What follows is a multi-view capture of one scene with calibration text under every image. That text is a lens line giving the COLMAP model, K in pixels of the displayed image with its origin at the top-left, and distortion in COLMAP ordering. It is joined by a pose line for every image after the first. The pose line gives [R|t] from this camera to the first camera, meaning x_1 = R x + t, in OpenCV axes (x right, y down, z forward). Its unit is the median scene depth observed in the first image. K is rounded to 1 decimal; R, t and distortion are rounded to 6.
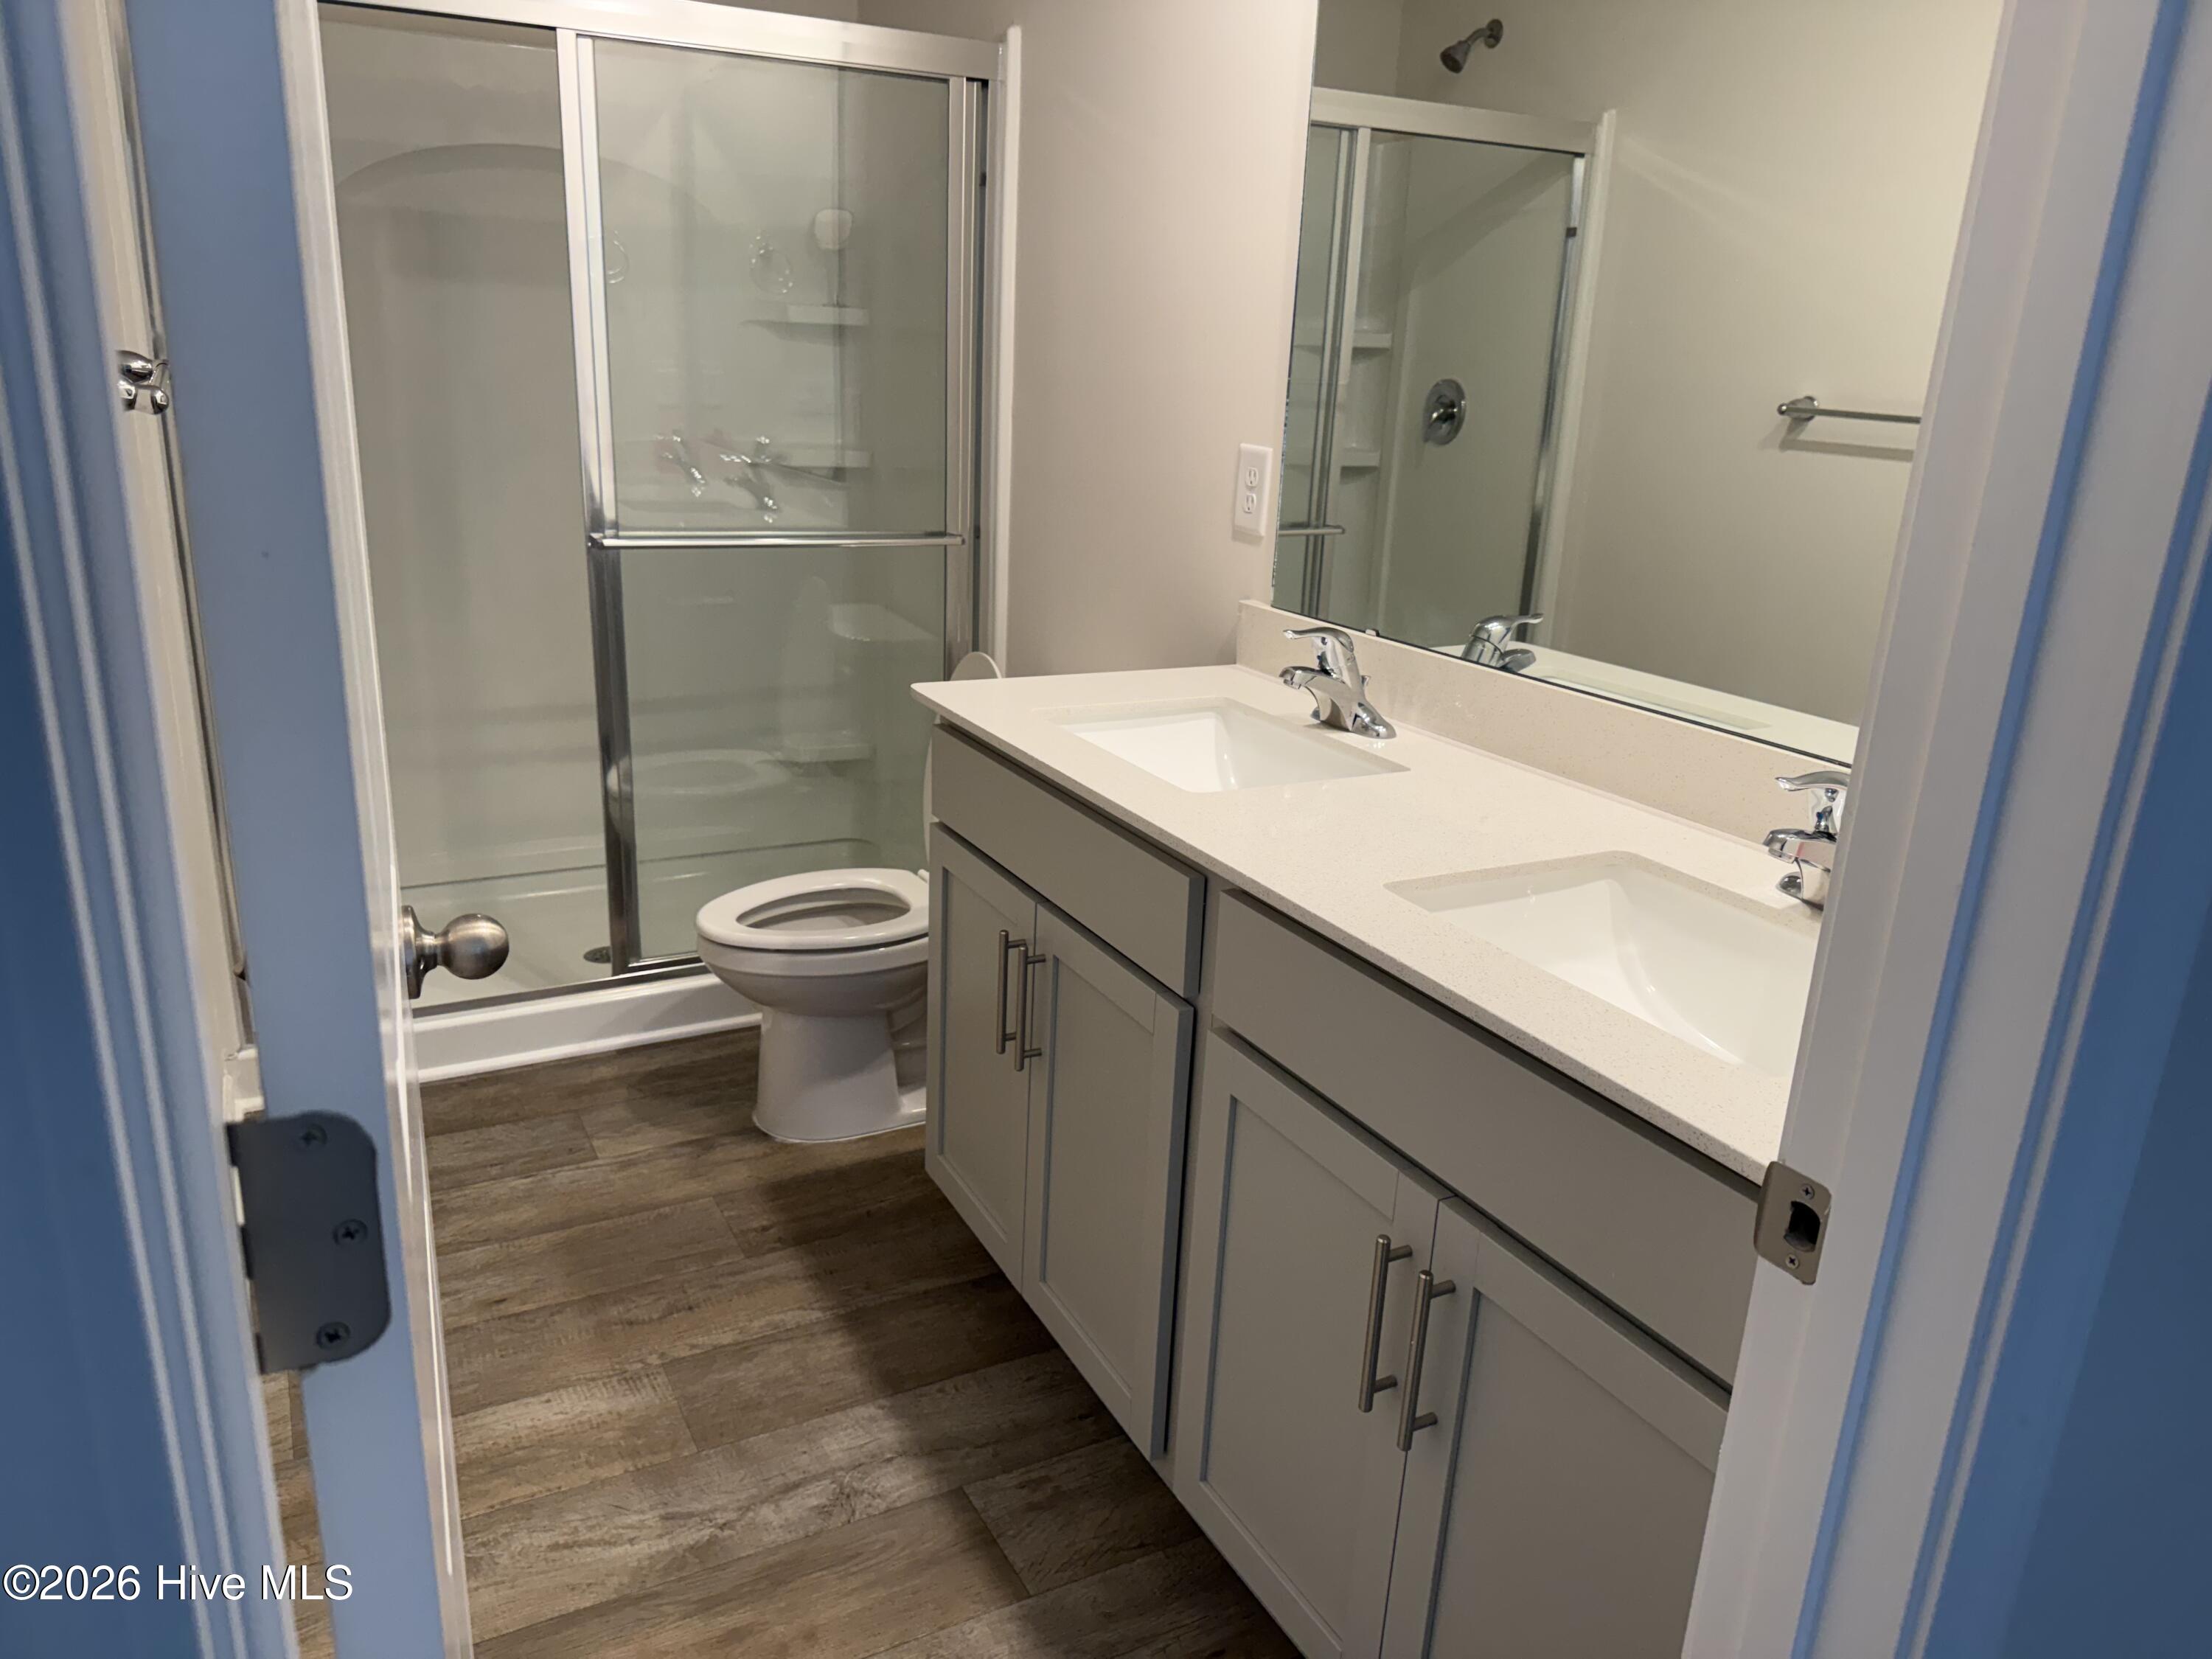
lens RADIAL K [[1557.8, 0, 1114.4], [0, 1557.8, 833.1], [0, 0, 1]] dist [0.054984, -0.058268]
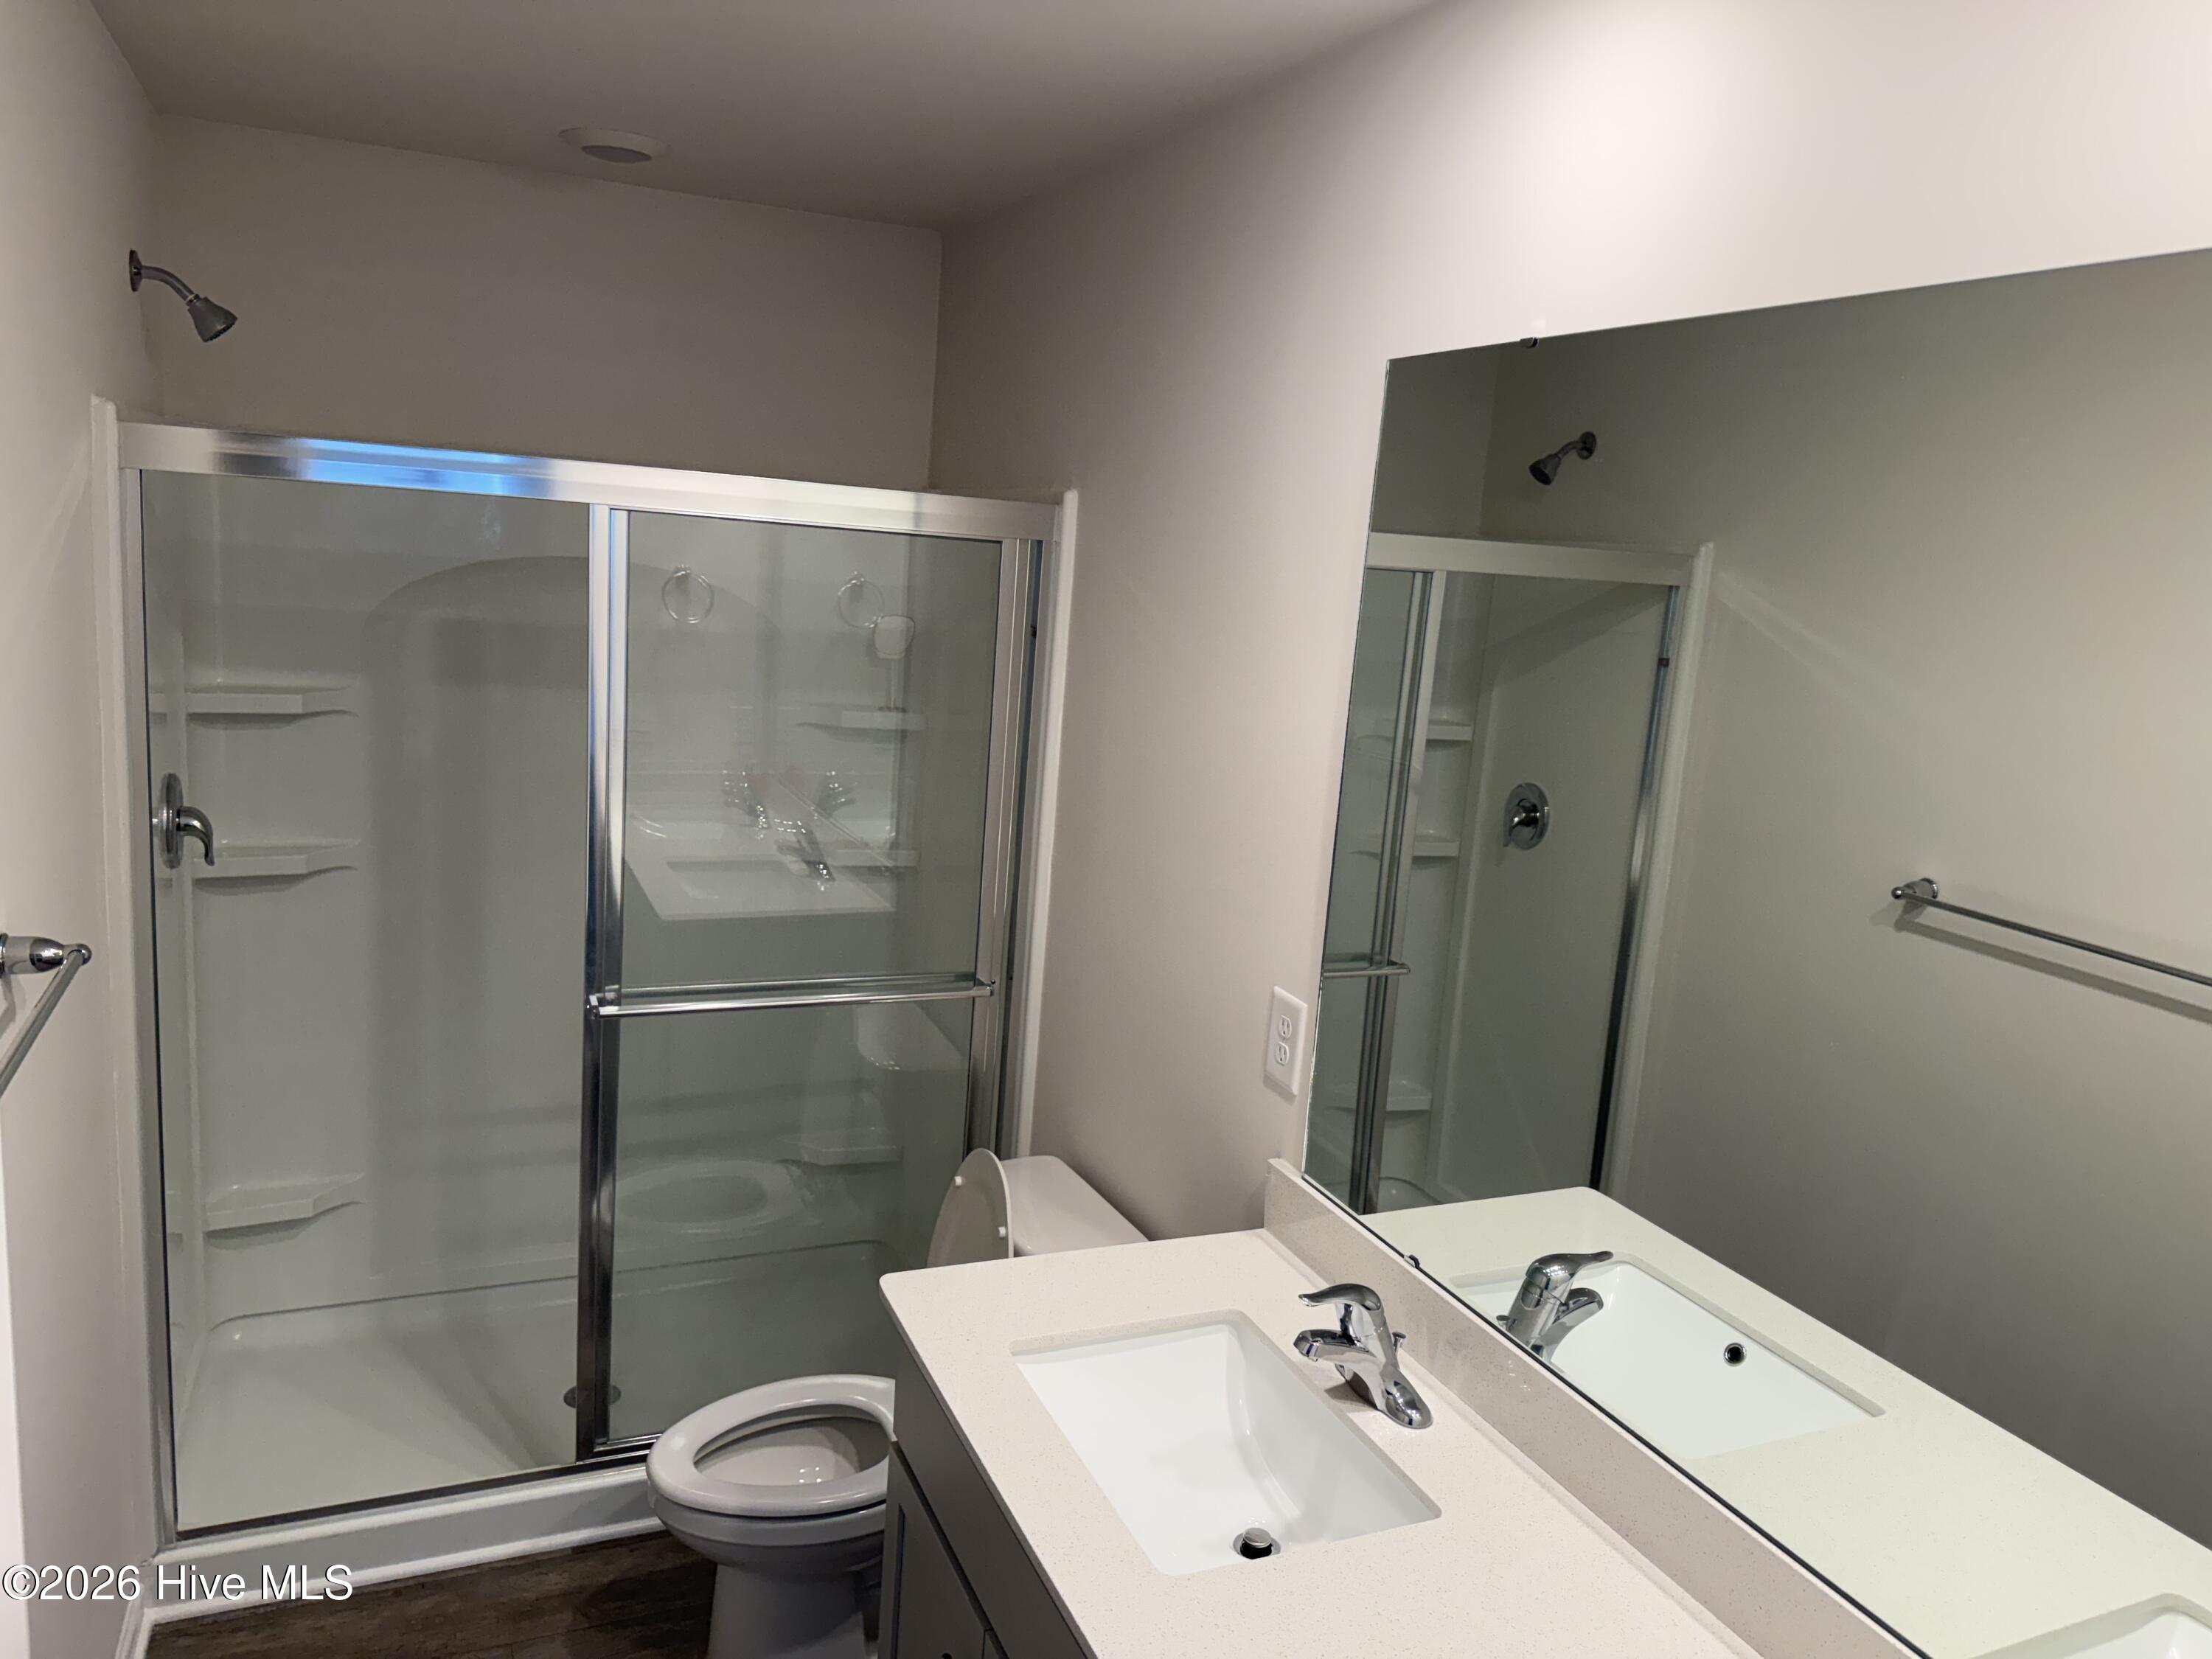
lens RADIAL K [[1557.8, 0, 1092.5], [0, 1557.8, 887.4], [0, 0, 1]] dist [0.054984, -0.058268]
pose [[0.996180, 0.047650, -0.073174, 0.027242], [-0.055965, 0.991655, -0.116143, -0.138477], [0.067029, 0.119794, 0.990533, 0.066780]]
